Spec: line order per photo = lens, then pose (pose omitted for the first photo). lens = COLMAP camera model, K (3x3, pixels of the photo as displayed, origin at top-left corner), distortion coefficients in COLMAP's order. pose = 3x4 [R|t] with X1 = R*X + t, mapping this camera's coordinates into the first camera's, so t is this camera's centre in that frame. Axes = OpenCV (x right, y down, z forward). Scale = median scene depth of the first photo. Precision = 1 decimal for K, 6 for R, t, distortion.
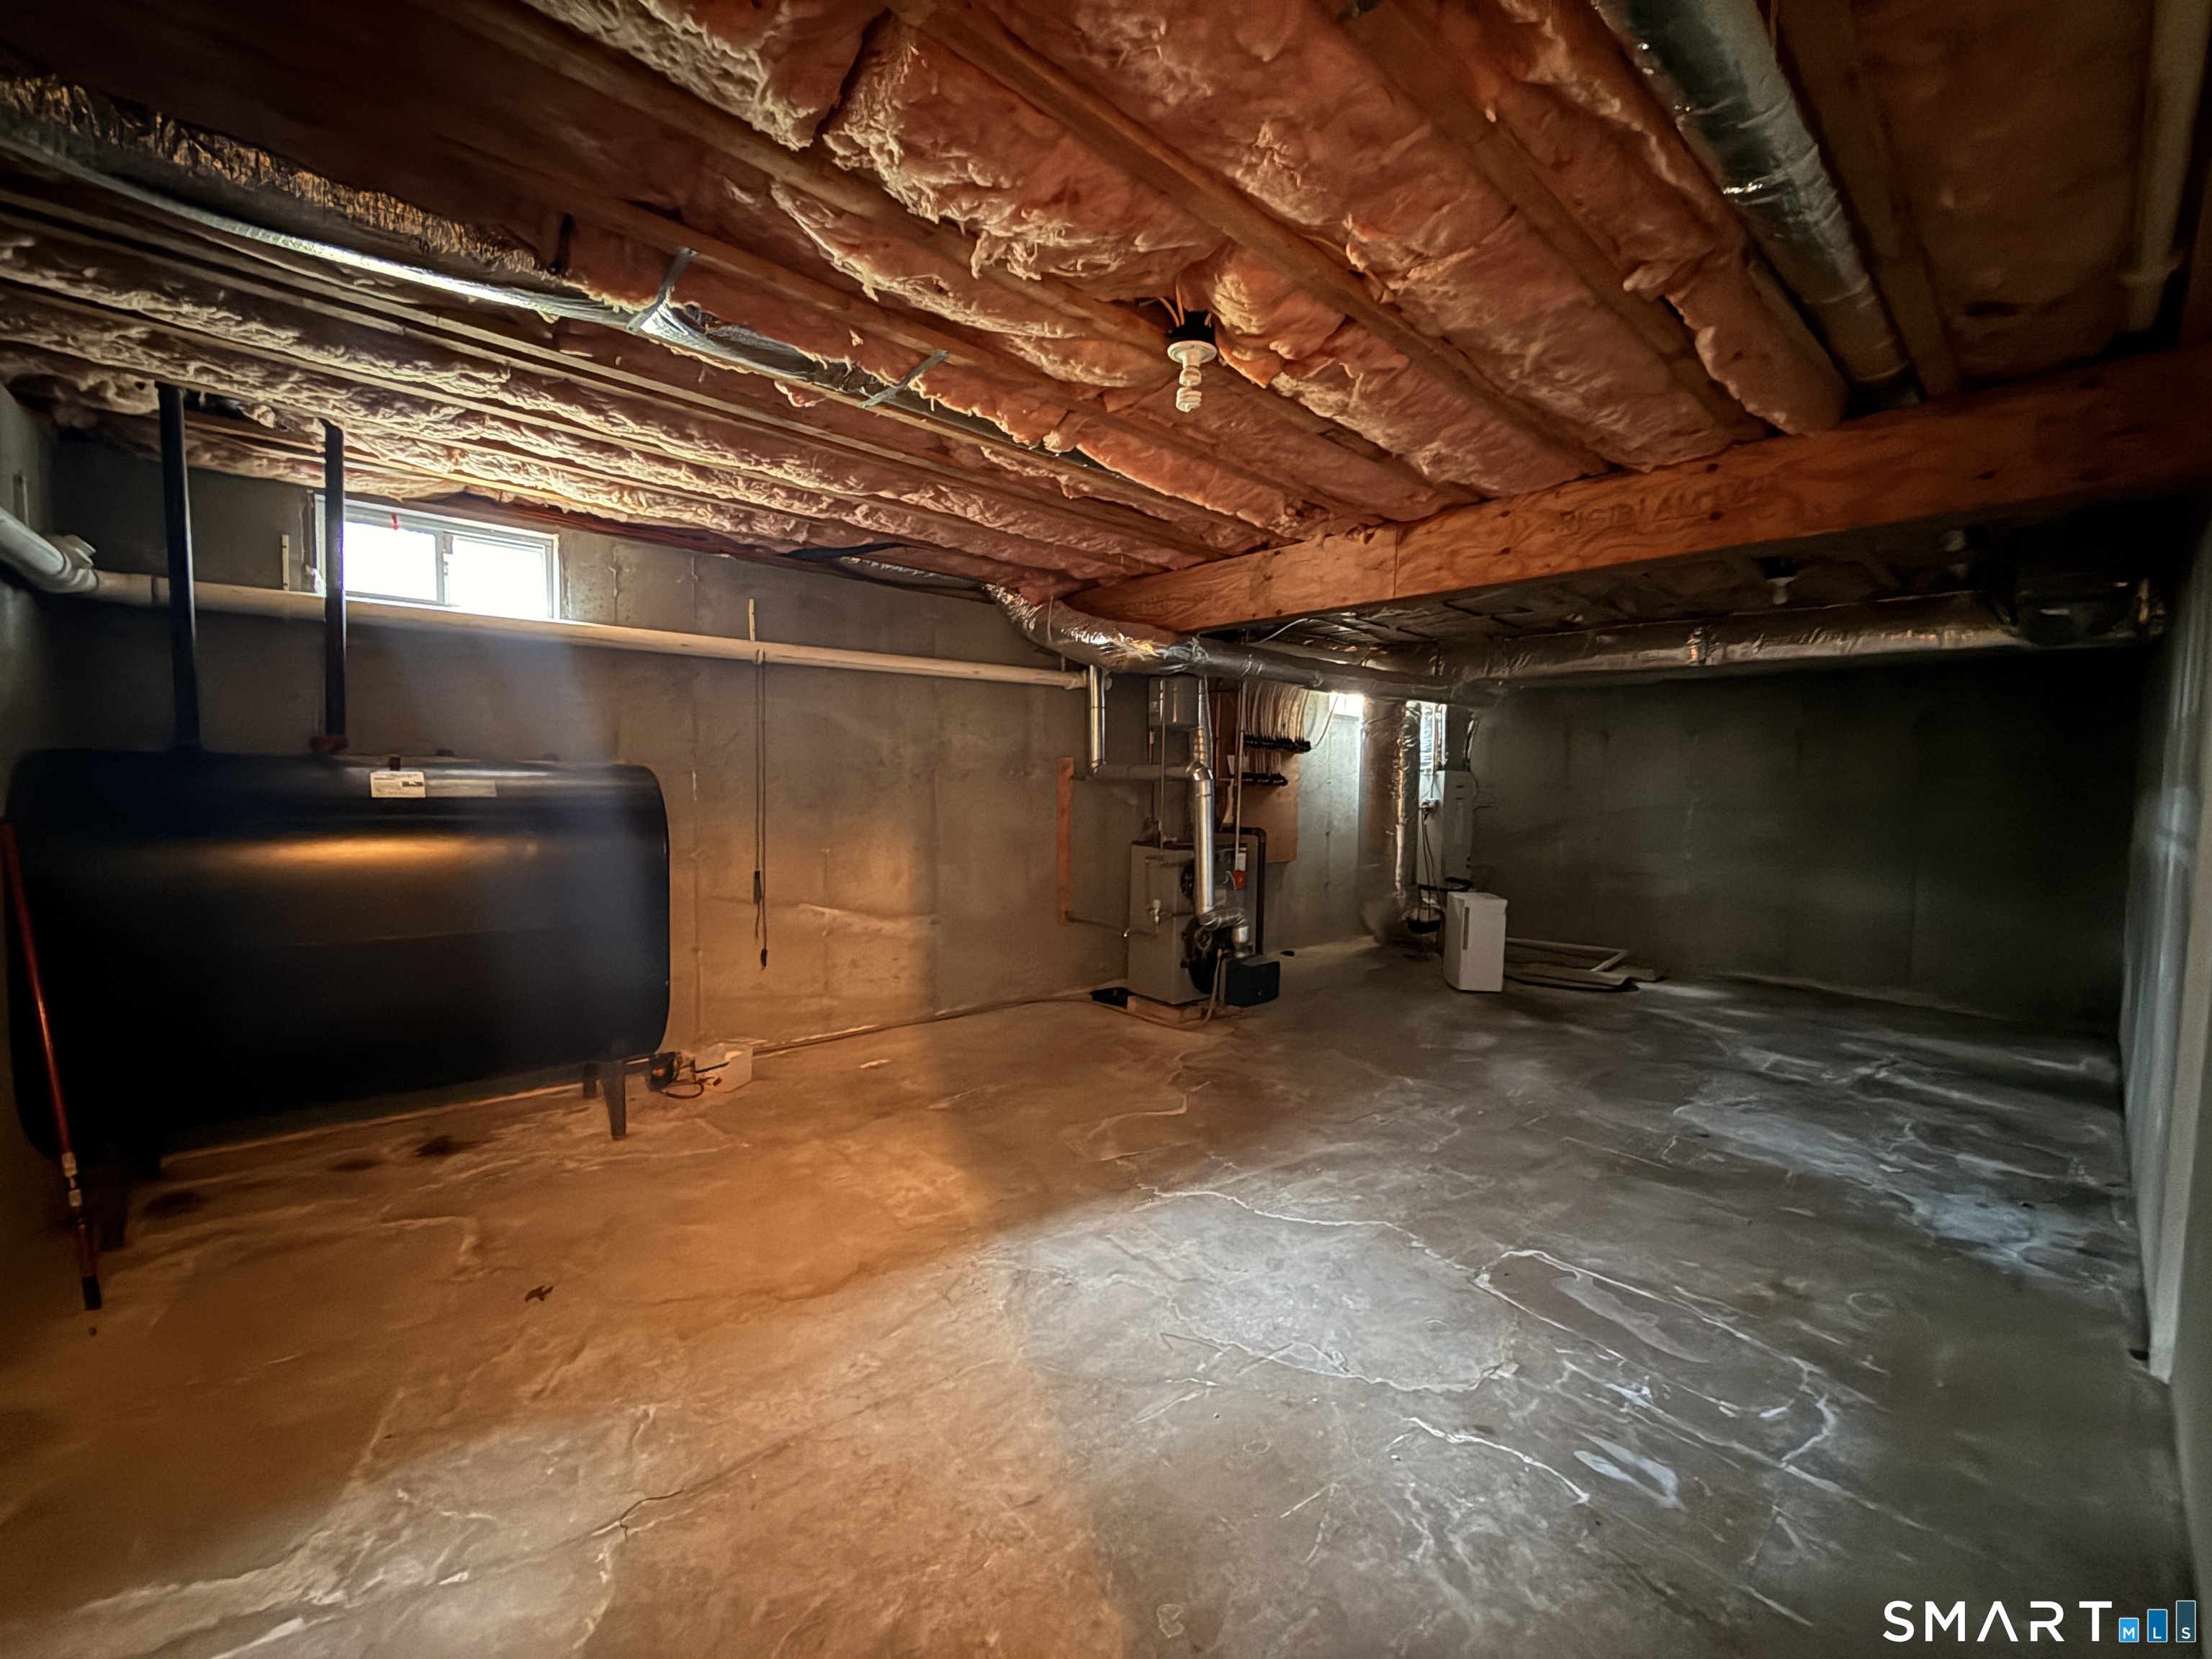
lens RADIAL K [[886.4, 0, 1108.0], [0, 886.4, 828.2], [0, 0, 1]] dist [-0.000690, -0.000023]
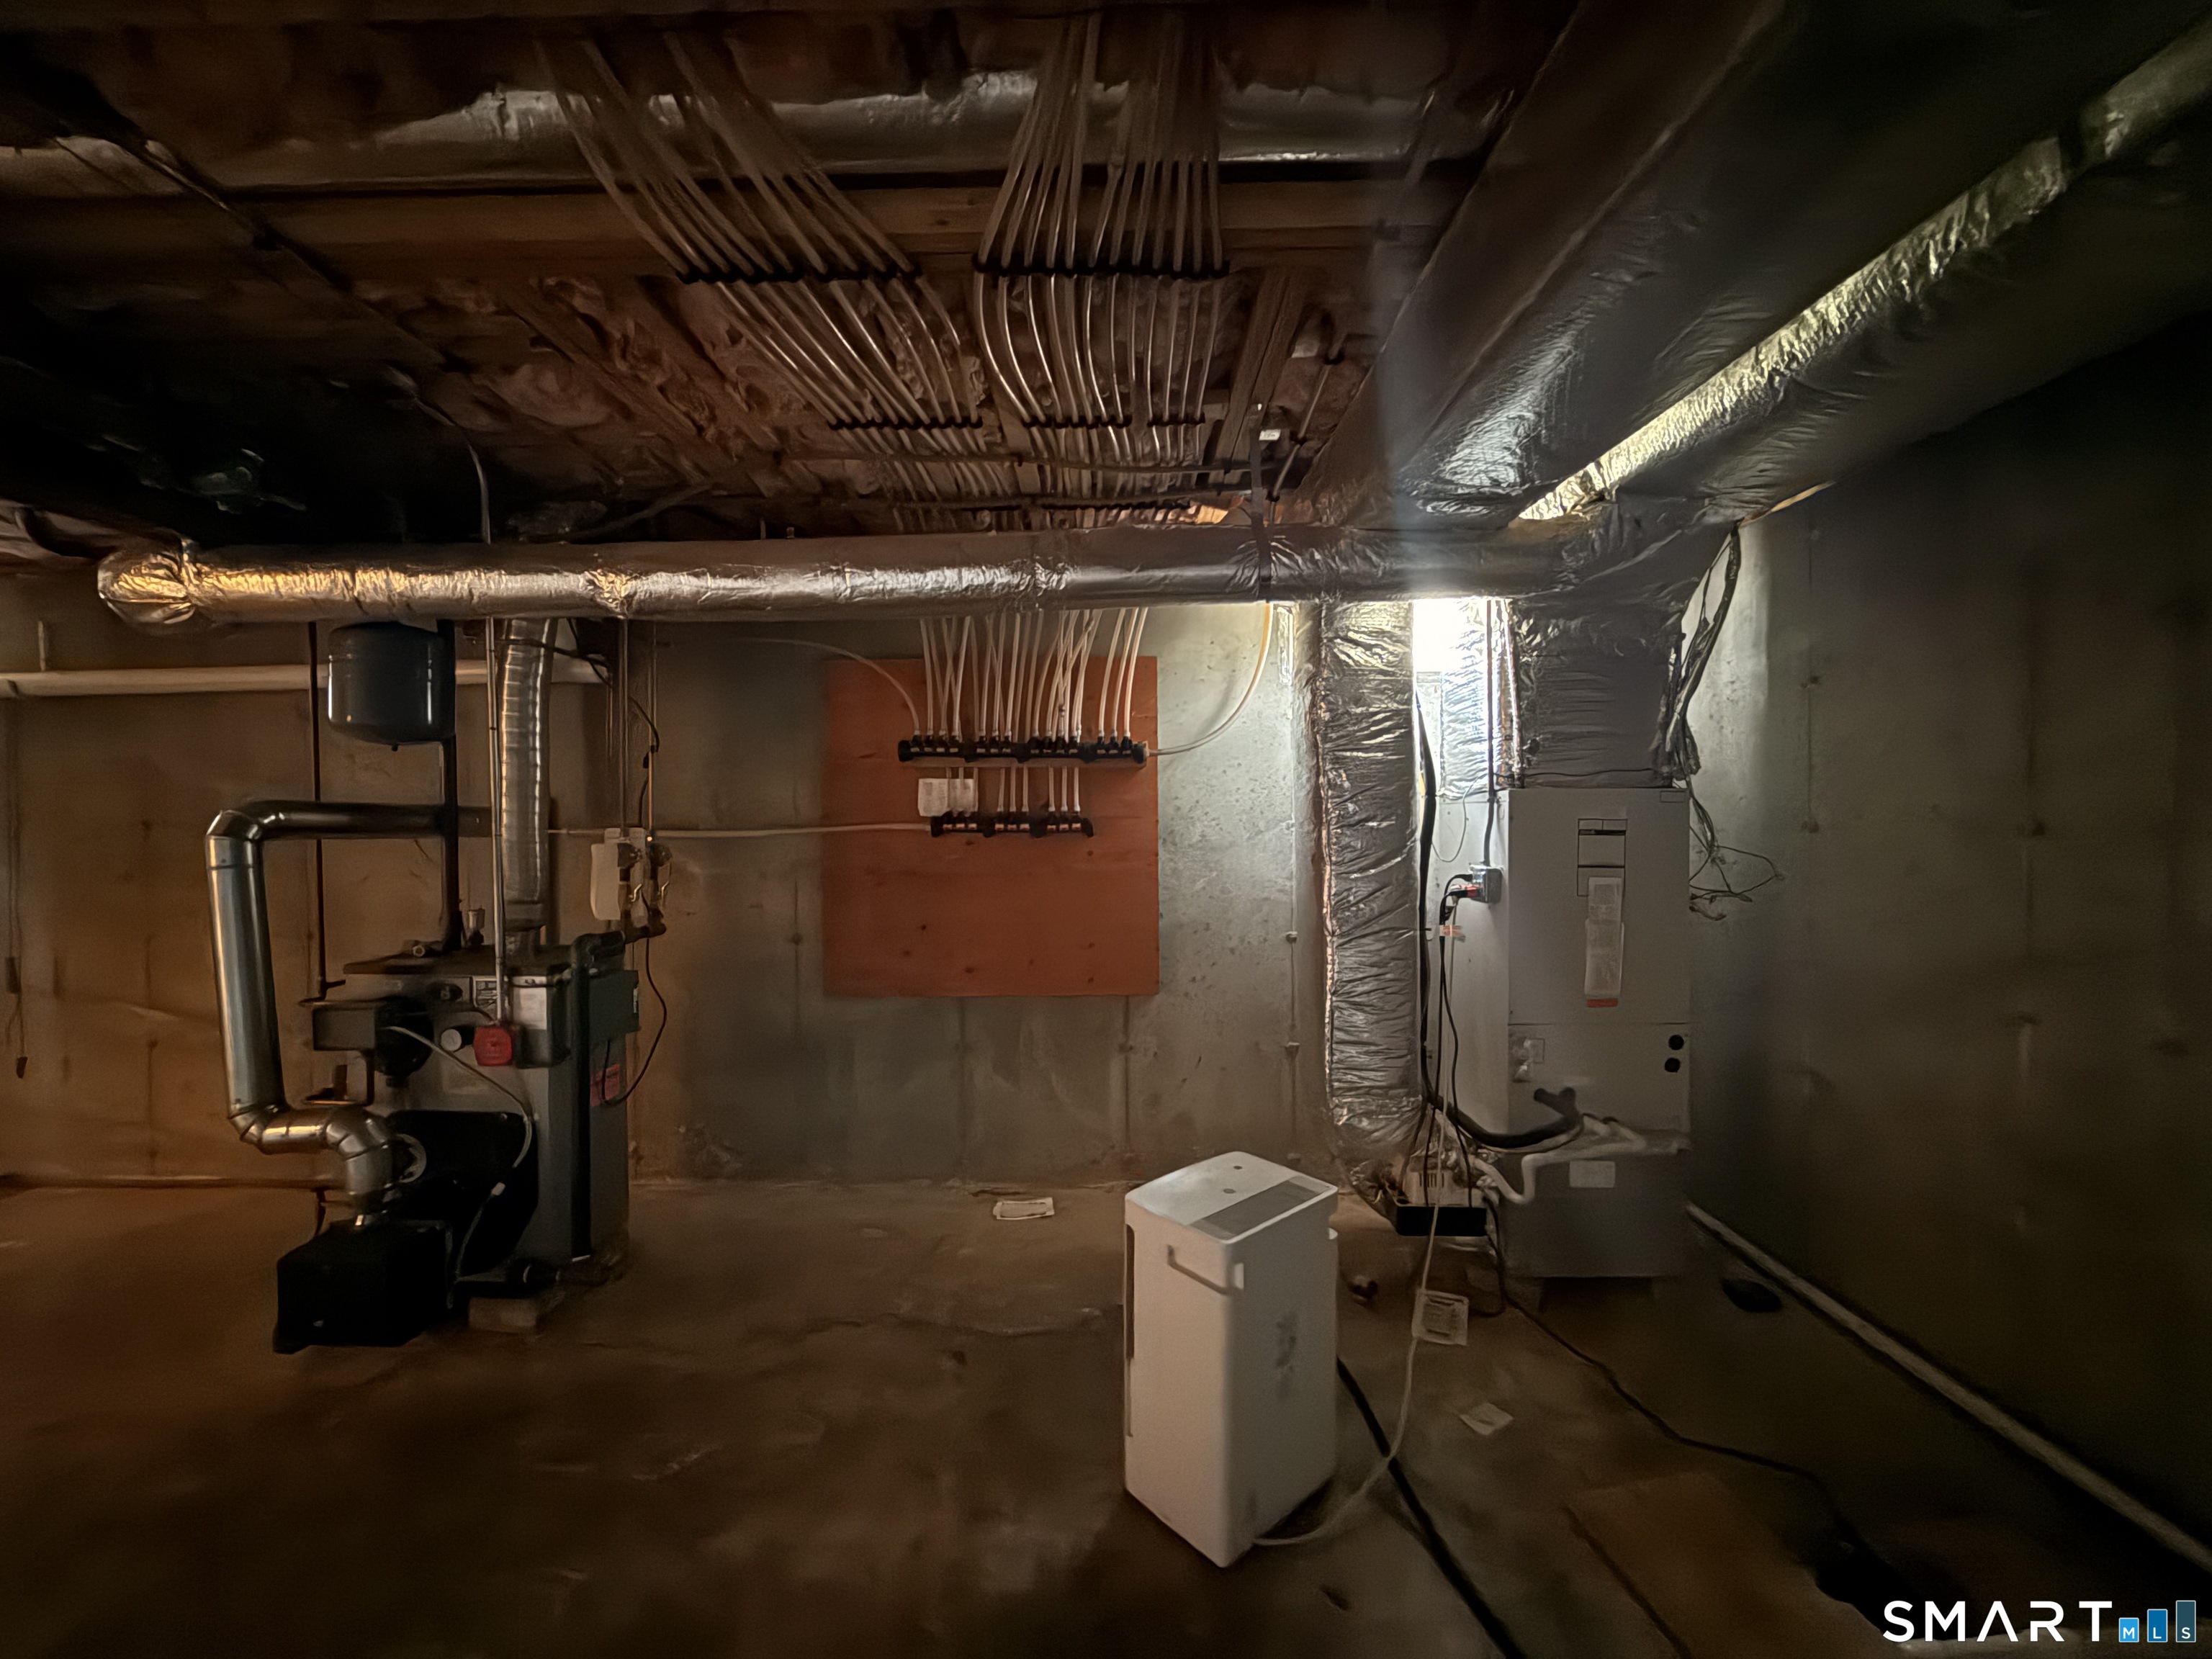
lens RADIAL K [[886.4, 0, 1108.0], [0, 886.4, 828.2], [0, 0, 1]] dist [-0.000690, -0.000023]
pose [[0.738008, -0.007721, -0.674747, 0.803562], [-0.018624, 0.999321, -0.031805, -0.056731], [0.674535, 0.036039, 0.737363, 0.985561]]
